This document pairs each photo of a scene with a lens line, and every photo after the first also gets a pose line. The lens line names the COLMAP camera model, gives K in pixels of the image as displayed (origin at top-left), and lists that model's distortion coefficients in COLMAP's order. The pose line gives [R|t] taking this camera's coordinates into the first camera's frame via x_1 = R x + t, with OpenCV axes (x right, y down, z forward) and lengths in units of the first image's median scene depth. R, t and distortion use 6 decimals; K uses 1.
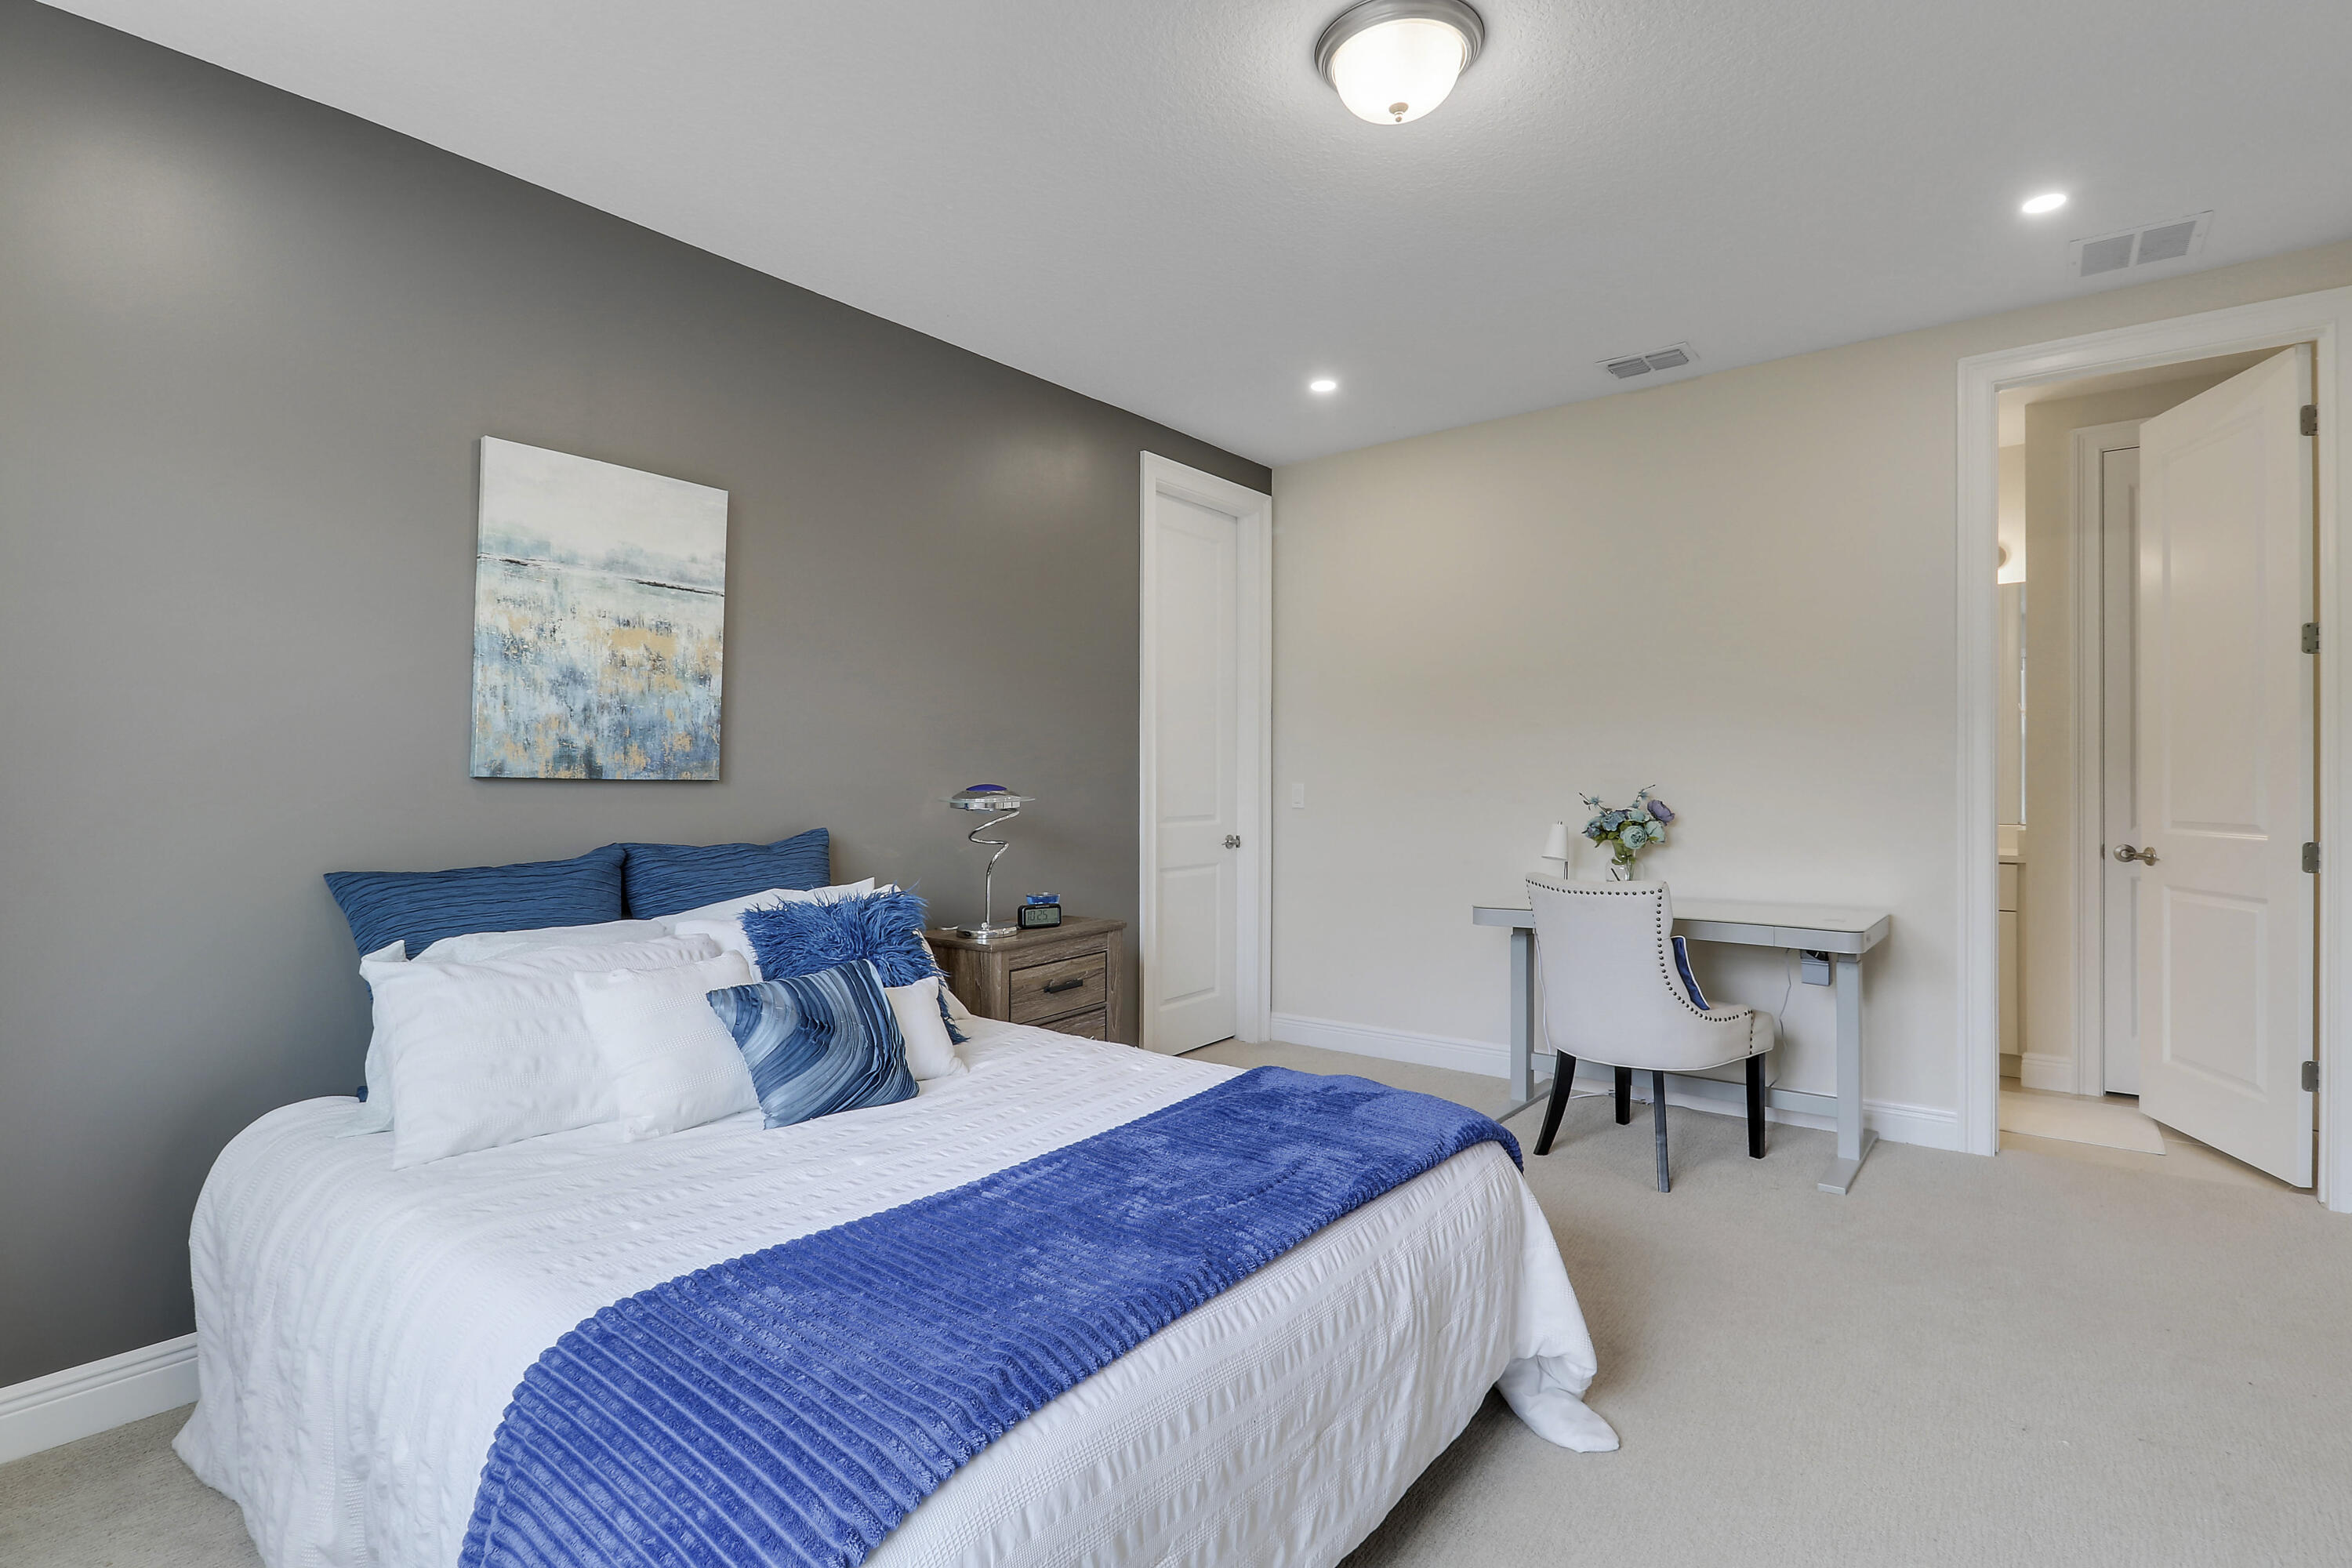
lens RADIAL K [[1117.9, 0, 1187.3], [0, 1117.9, 785.9], [0, 0, 1]] dist [-0.008339, -0.006332]
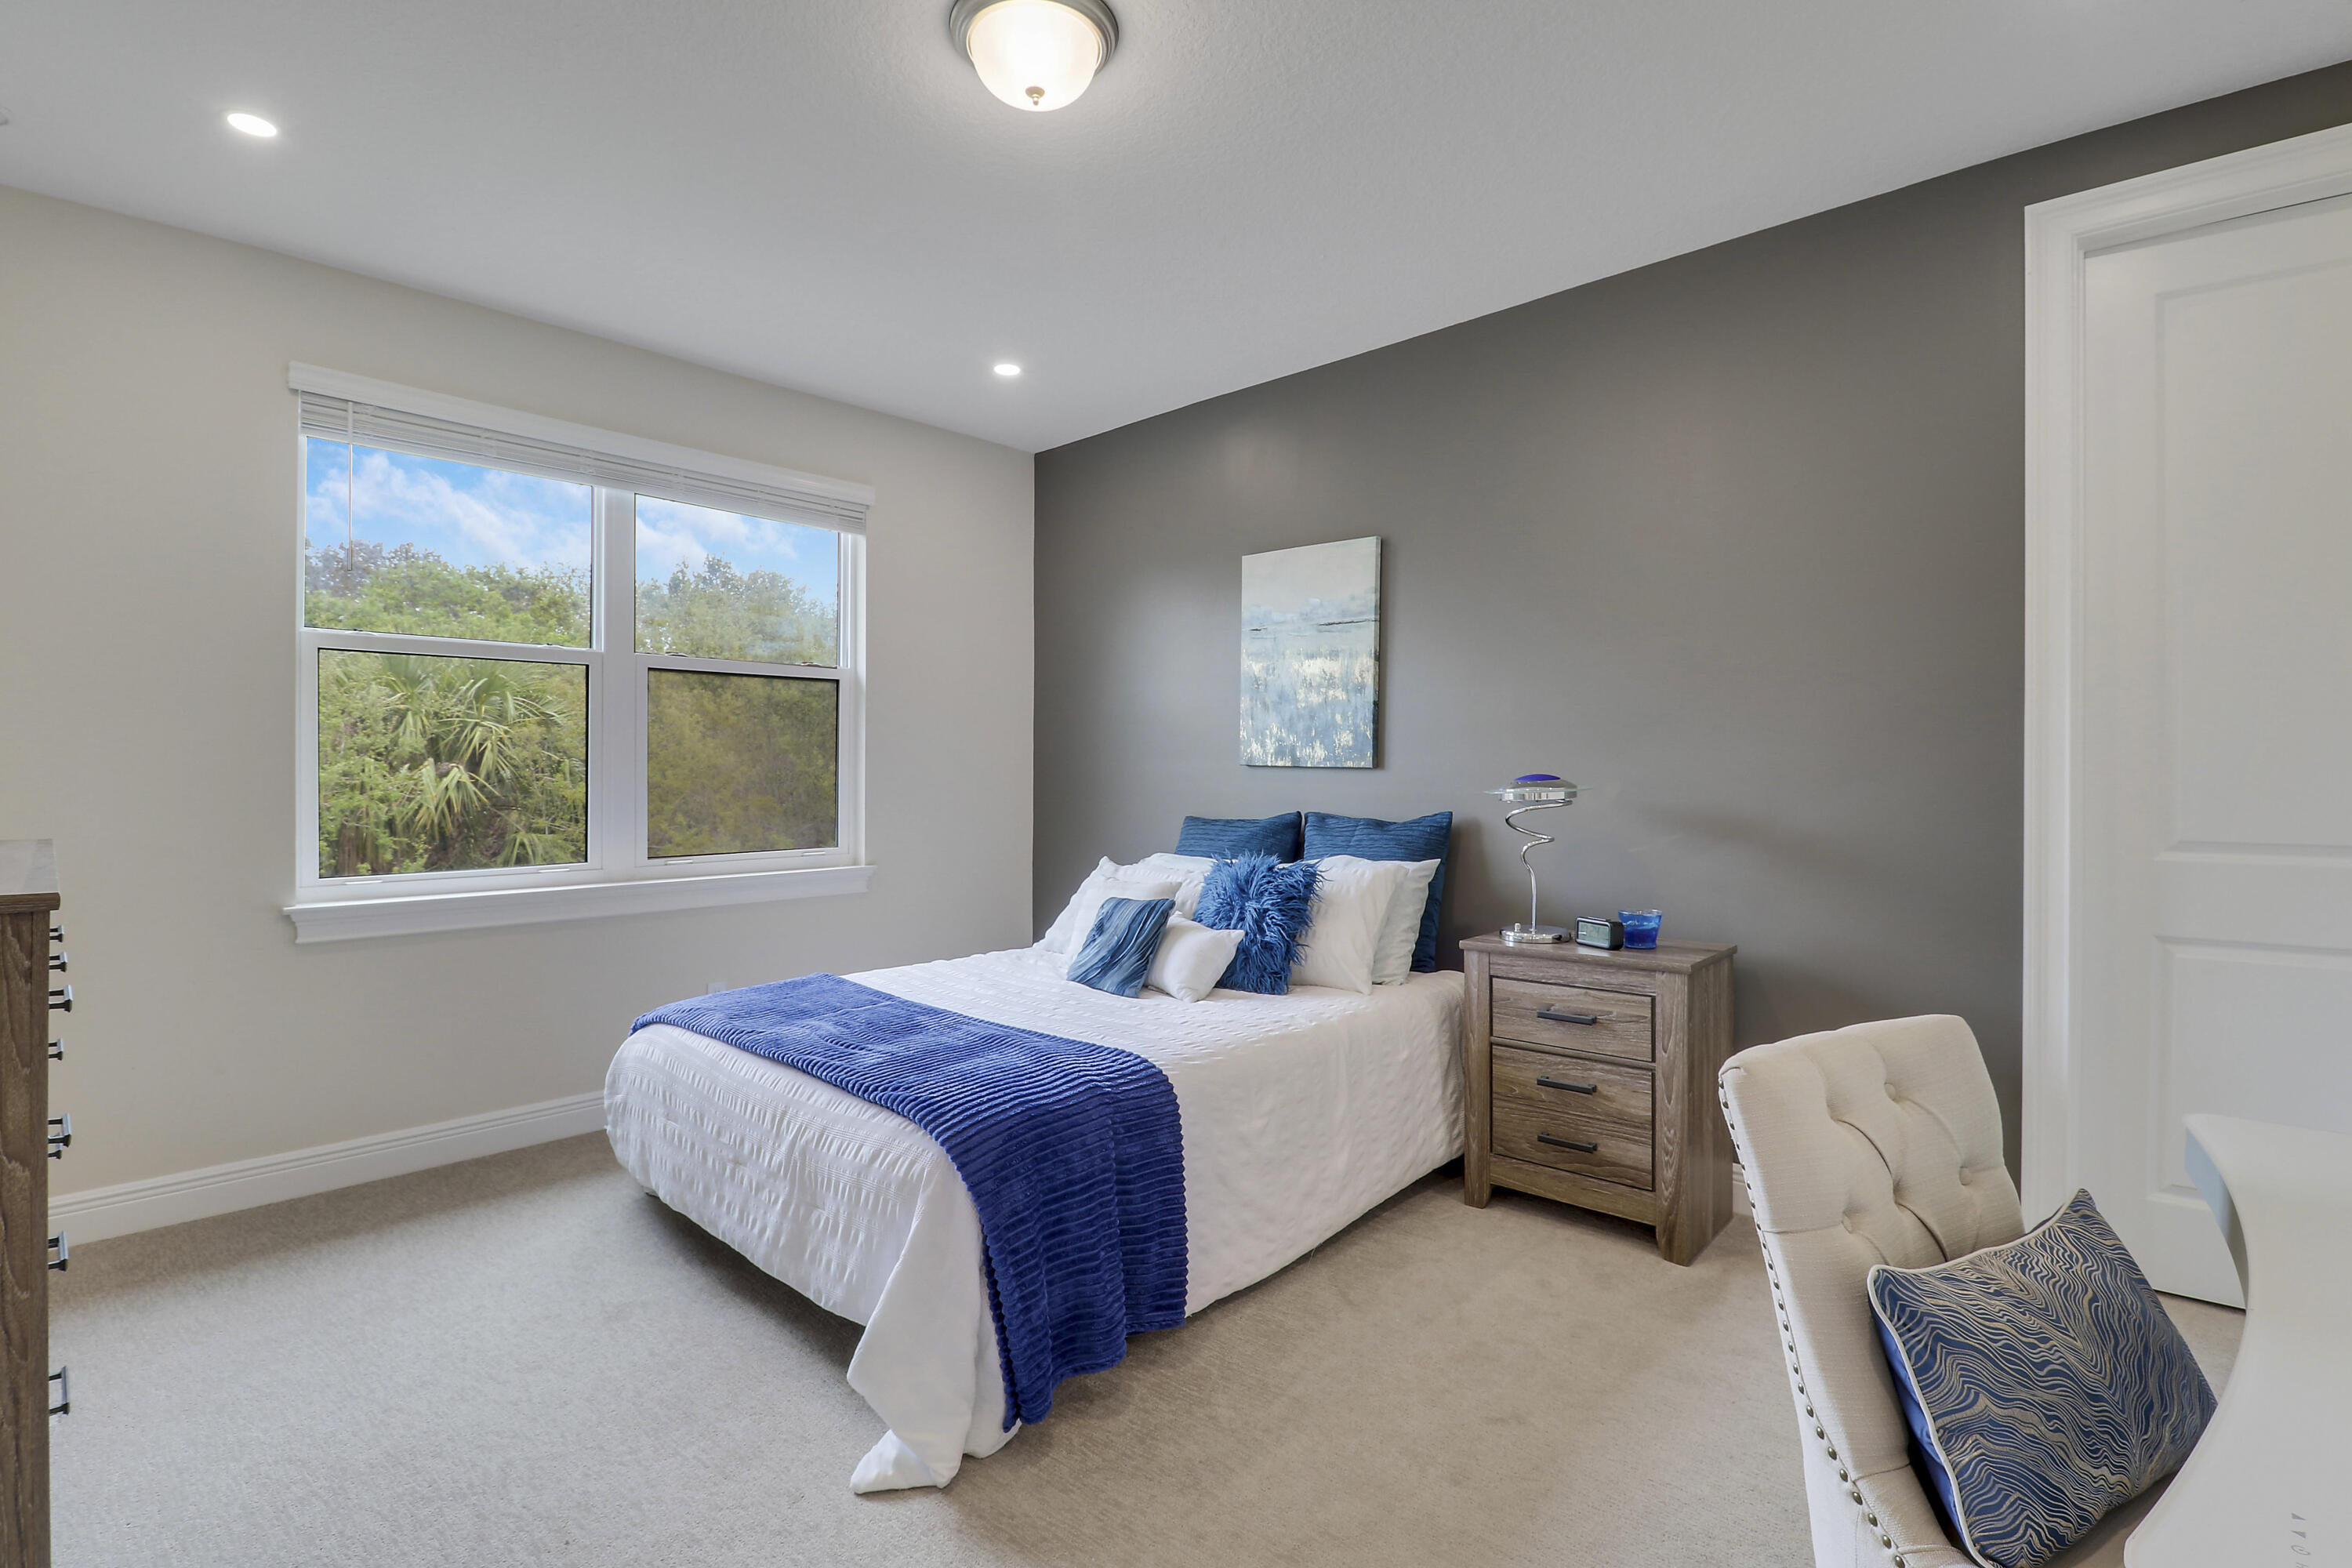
lens RADIAL K [[1117.9, 0, 1187.1], [0, 1117.9, 765.3], [0, 0, 1]] dist [-0.008339, -0.006332]
pose [[-0.110419, 0.004195, -0.993876, 0.910319], [-0.004721, 0.999978, 0.004746, -0.013382], [0.993874, 0.005216, -0.110396, 0.986251]]
